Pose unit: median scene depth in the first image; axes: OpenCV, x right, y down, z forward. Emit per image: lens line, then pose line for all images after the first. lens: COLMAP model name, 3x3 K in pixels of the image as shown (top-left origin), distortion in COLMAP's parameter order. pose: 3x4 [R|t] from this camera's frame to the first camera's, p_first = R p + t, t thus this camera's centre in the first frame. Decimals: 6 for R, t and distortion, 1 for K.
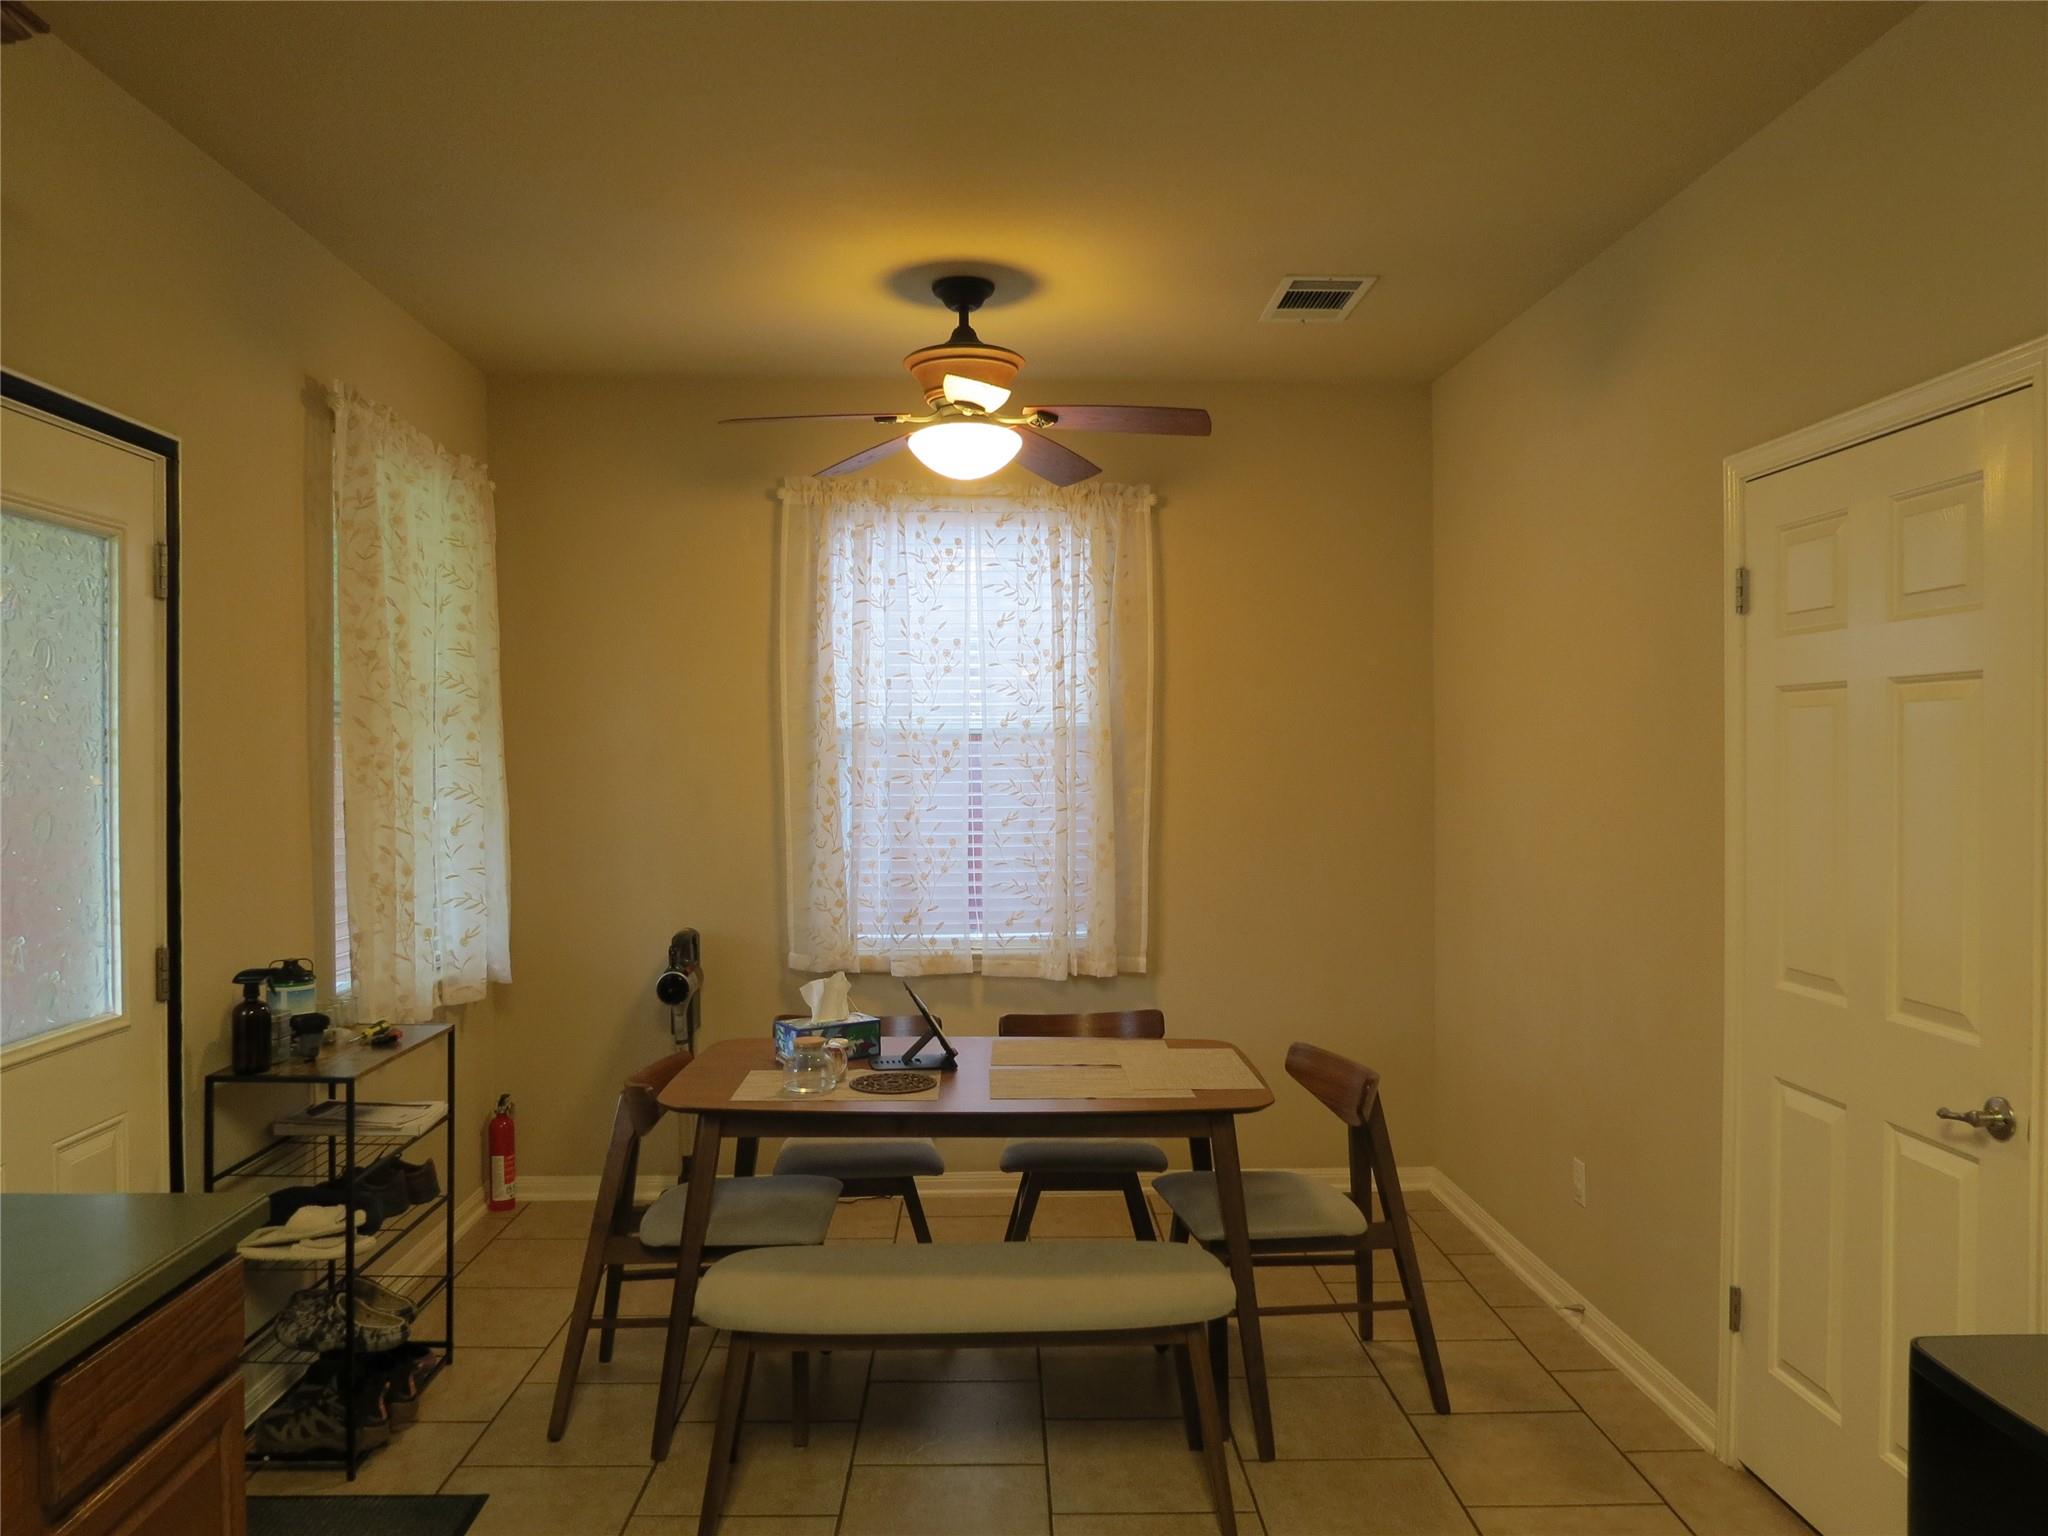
lens RADIAL K [[1457.5, 0, 1024.0], [0, 1457.5, 765.9], [0, 0, 1]] dist [-0.056610, 0.033463]
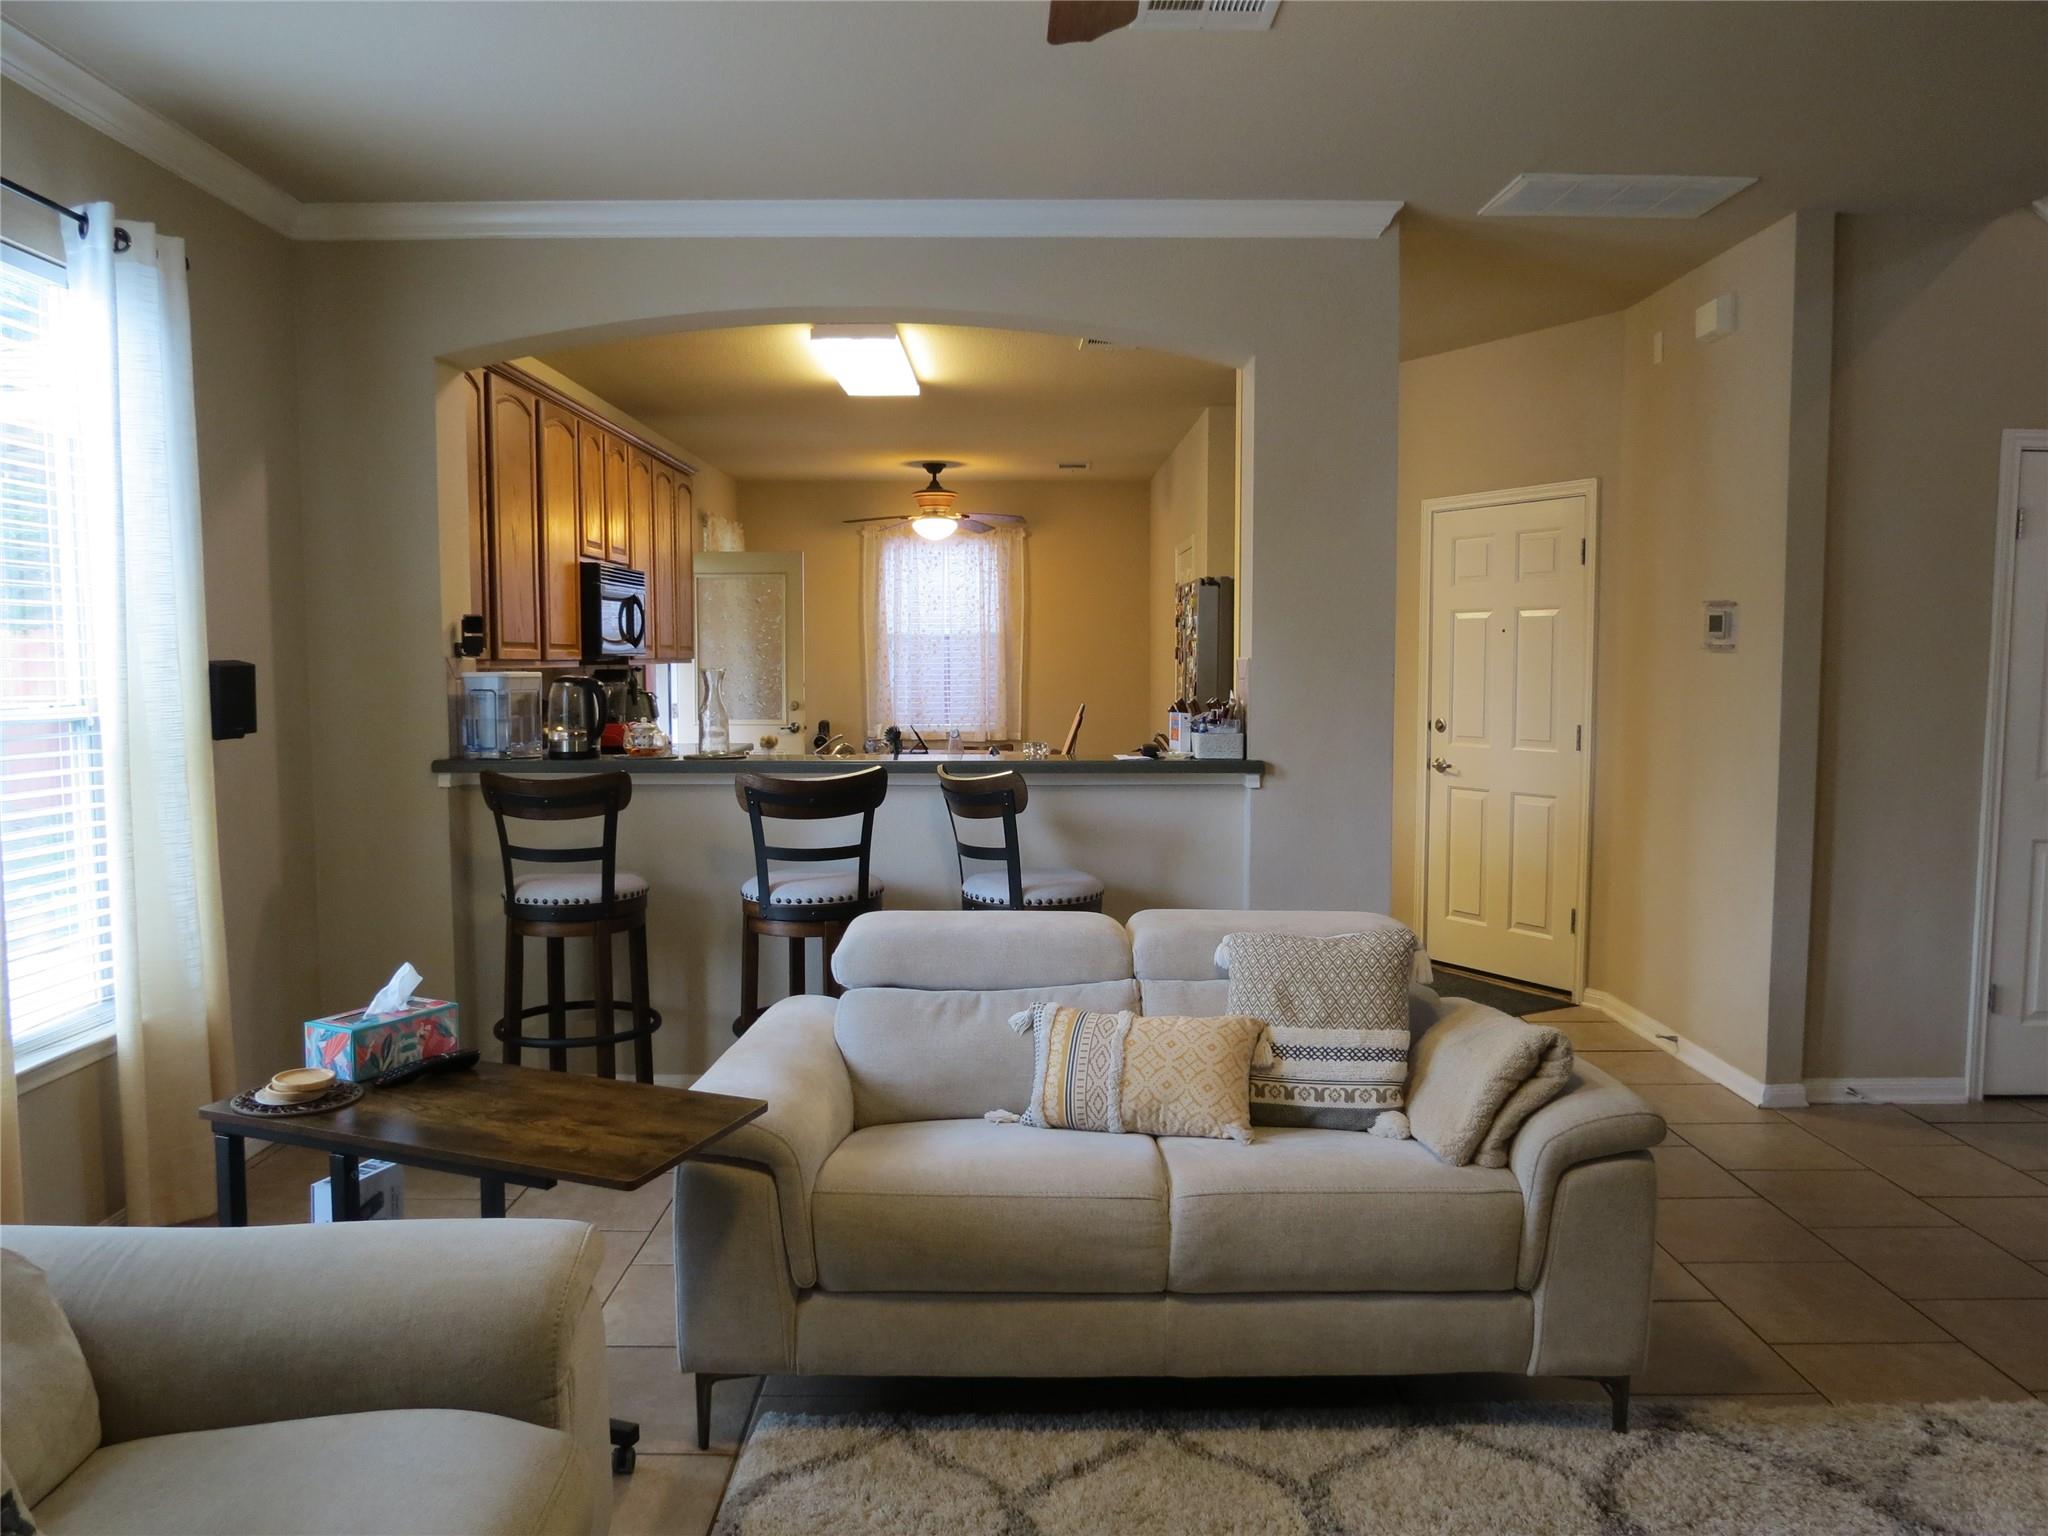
lens RADIAL K [[1457.5, 0, 1023.8], [0, 1457.5, 769.0], [0, 0, 1]] dist [-0.056610, 0.033463]
pose [[0.998840, 0.005717, -0.047813, 0.201448], [-0.002026, 0.997039, 0.076877, 0.009879], [0.048111, -0.076691, 0.995893, -1.324593]]
